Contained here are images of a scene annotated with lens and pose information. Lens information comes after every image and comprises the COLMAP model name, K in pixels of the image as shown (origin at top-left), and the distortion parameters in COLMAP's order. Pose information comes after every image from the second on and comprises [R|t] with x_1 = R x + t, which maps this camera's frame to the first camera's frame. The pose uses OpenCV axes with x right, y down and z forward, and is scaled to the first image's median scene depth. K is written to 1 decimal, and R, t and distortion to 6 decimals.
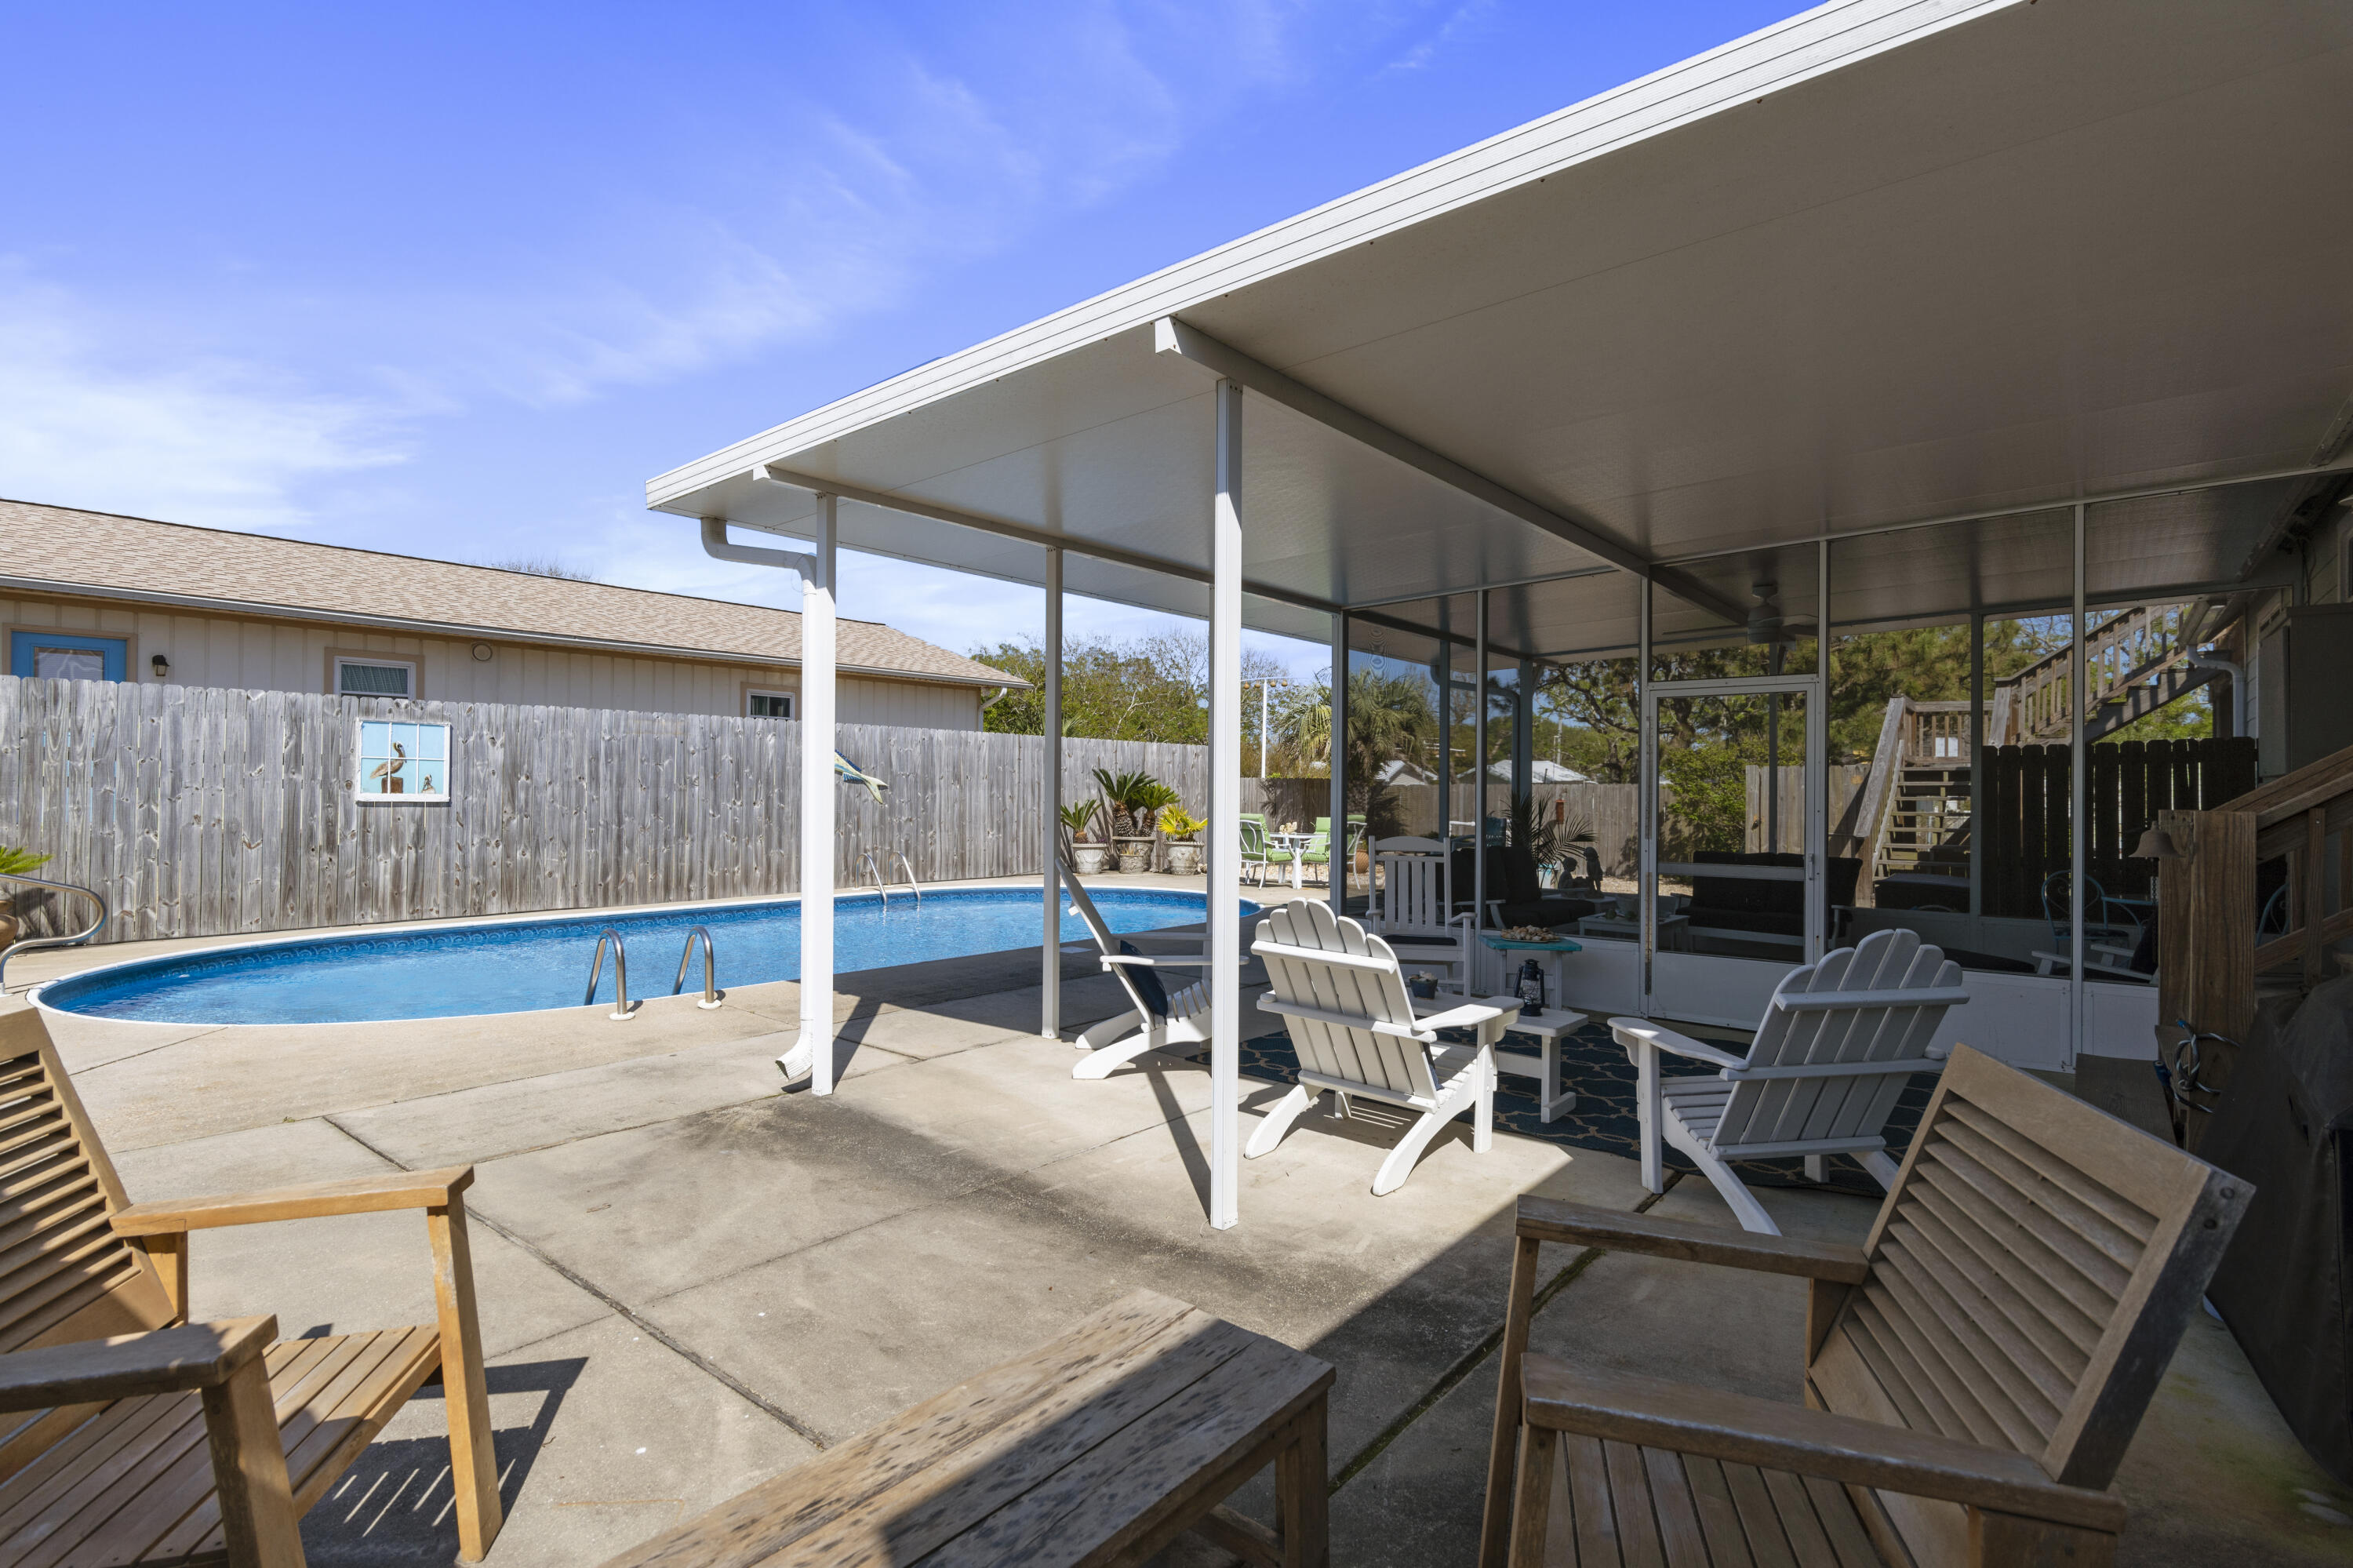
lens RADIAL K [[1142.3, 0, 1176.5], [0, 1142.3, 784.0], [0, 0, 1]] dist [-0.000776, -0.000733]
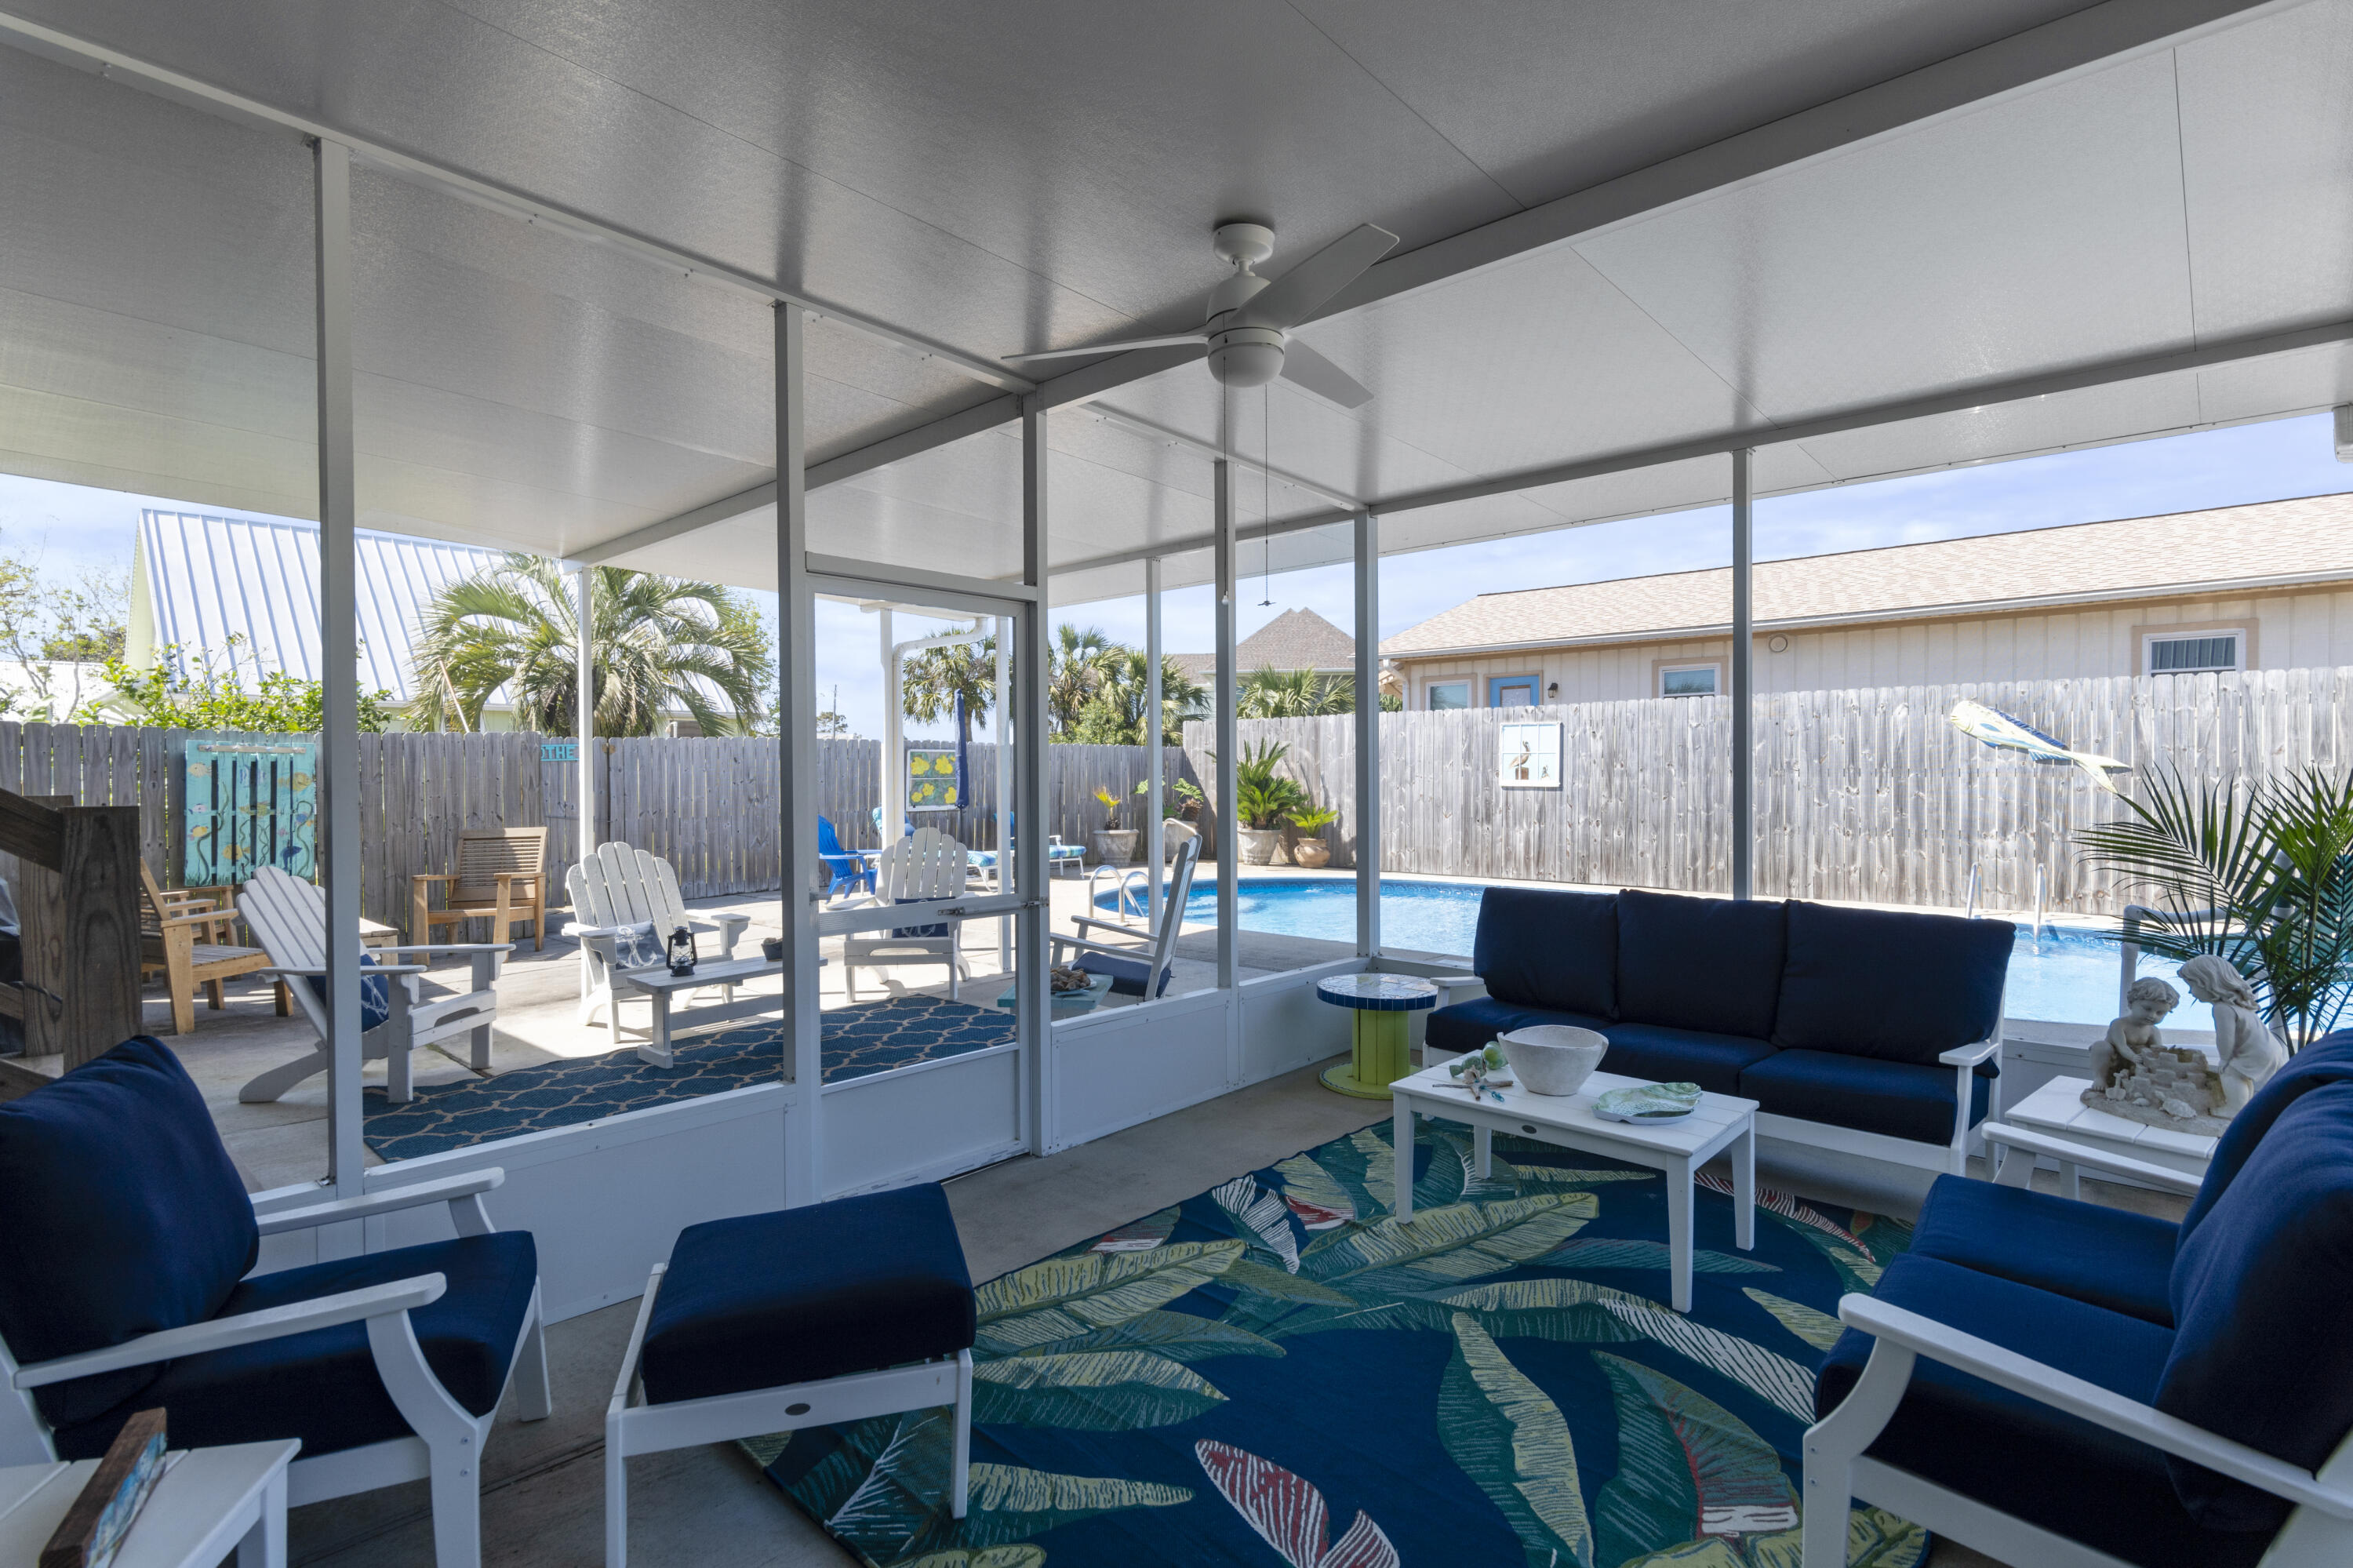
lens RADIAL K [[1144.6, 0, 1172.6], [0, 1144.6, 778.6], [0, 0, 1]] dist [-0.000455, 0.000565]
pose [[-0.073544, -0.001984, -0.997290, 0.594346], [0.009815, 0.999948, -0.002713, 0.006041], [0.997244, -0.009988, -0.073520, 0.661837]]
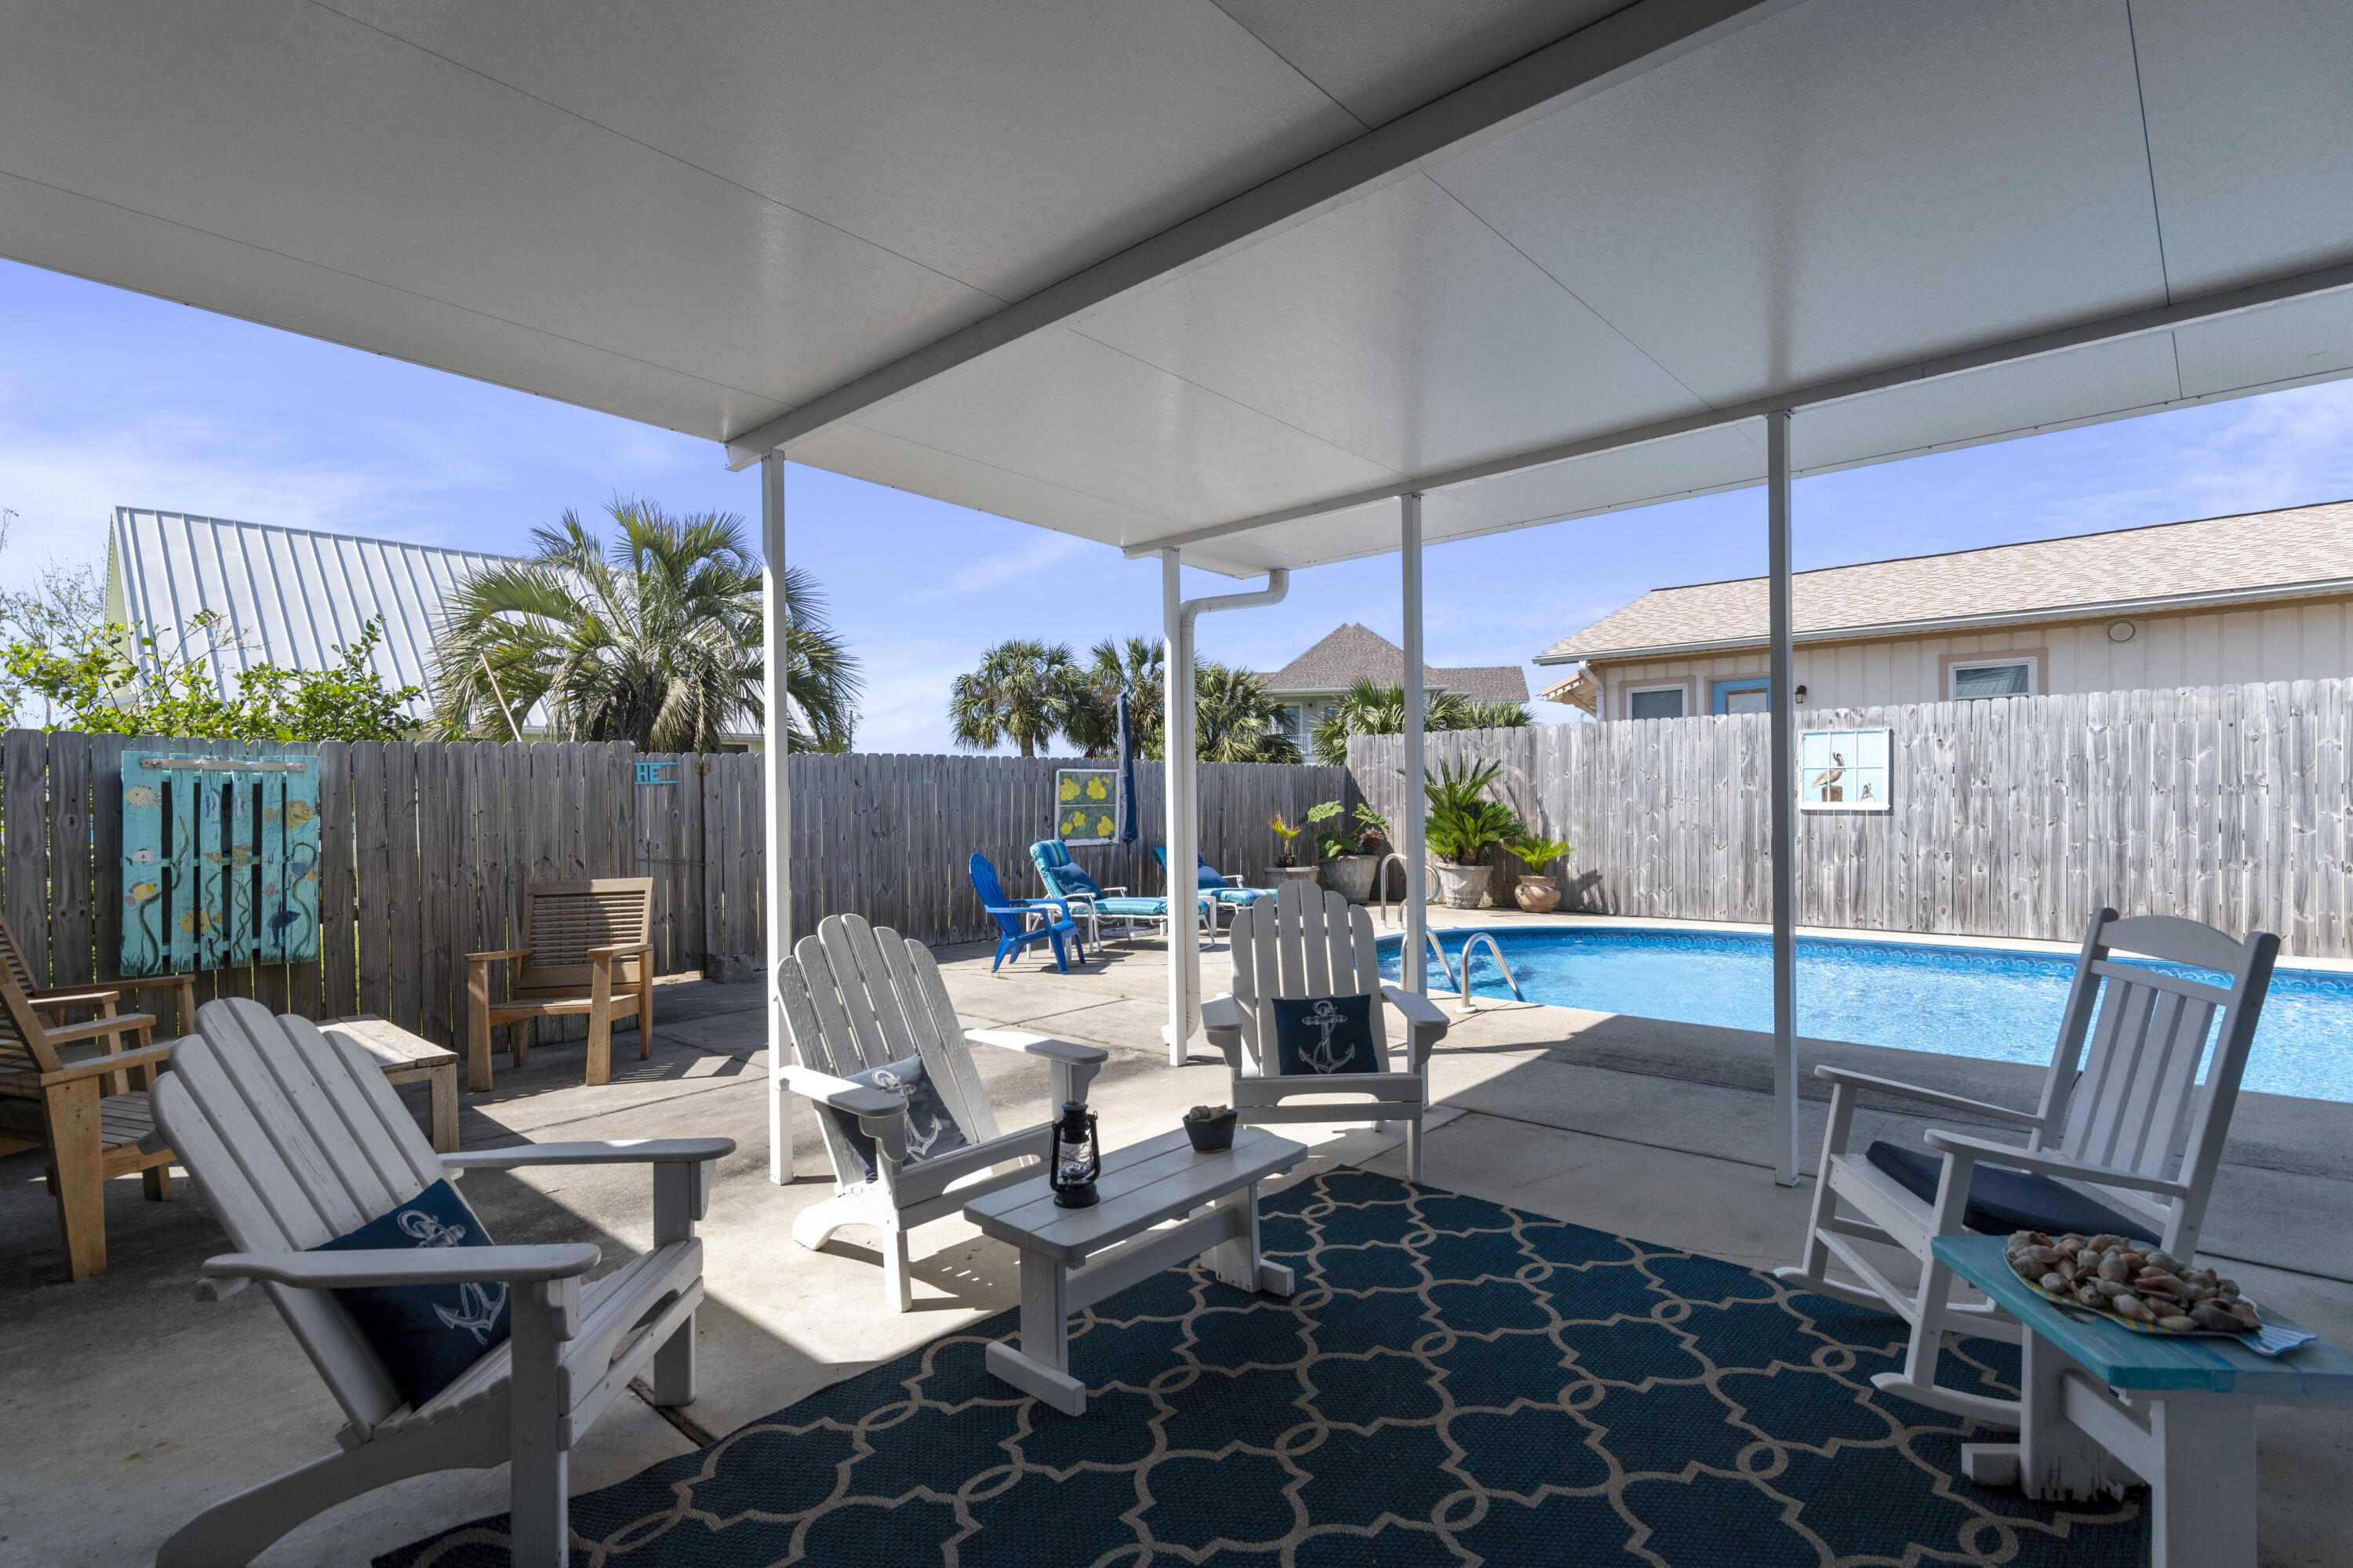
lens RADIAL K [[1155.8, 0, 1169.3], [0, 1155.8, 801.5], [0, 0, 1]] dist [-0.000761, 0.000543]
pose [[-0.077149, -0.005517, -0.997004, 0.367985], [0.016586, 0.999839, -0.006817, 0.004733], [0.996882, -0.017062, -0.077045, 0.460427]]
